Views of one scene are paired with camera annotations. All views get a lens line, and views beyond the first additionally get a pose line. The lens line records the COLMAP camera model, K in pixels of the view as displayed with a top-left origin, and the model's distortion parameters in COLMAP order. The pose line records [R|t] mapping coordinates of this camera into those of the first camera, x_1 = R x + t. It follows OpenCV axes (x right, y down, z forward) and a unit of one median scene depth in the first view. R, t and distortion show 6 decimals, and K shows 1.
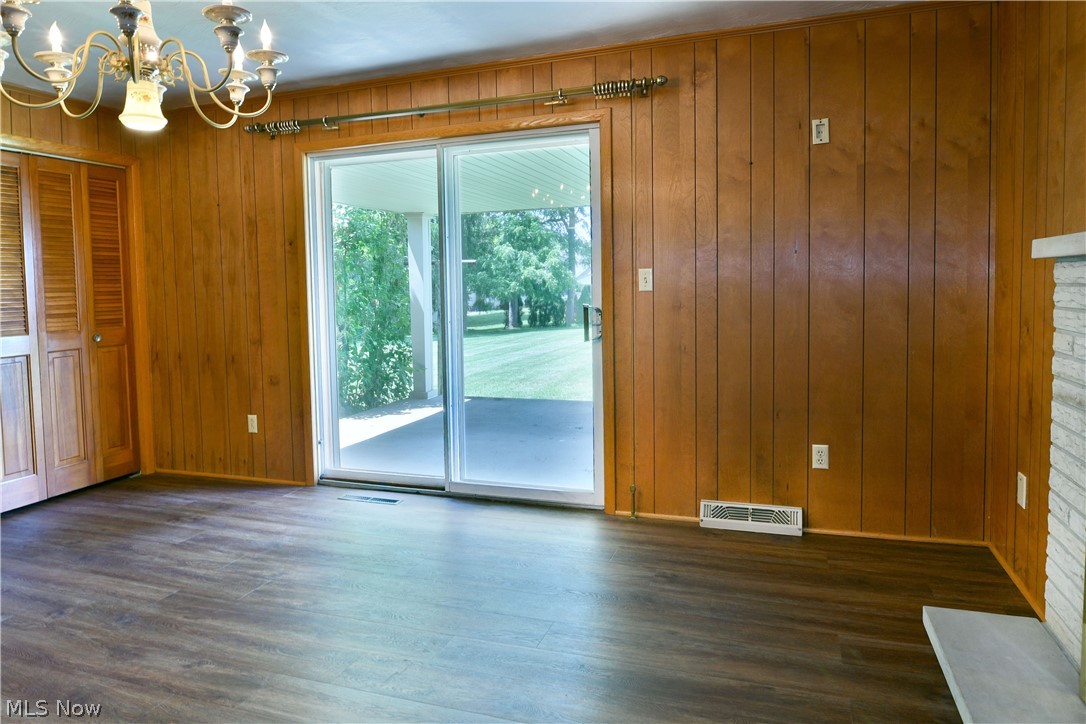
lens RADIAL K [[665.2, 0, 522.5], [0, 665.2, 309.8], [0, 0, 1]] dist [-0.007263, -0.004958]
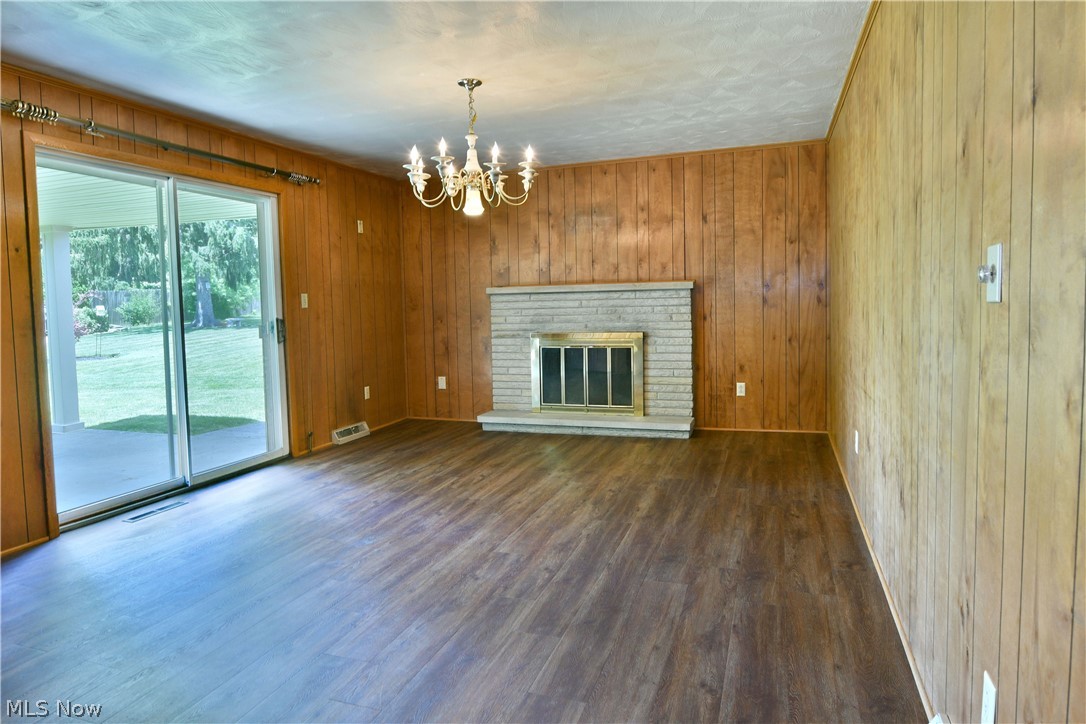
lens RADIAL K [[665.2, 0, 552.1], [0, 665.2, 303.5], [0, 0, 1]] dist [-0.007263, -0.004958]
pose [[-0.018413, 0.018643, 0.999657, -1.716467], [0.061885, 0.997930, -0.017471, 0.031413], [-0.997913, 0.061542, -0.019529, 0.542474]]
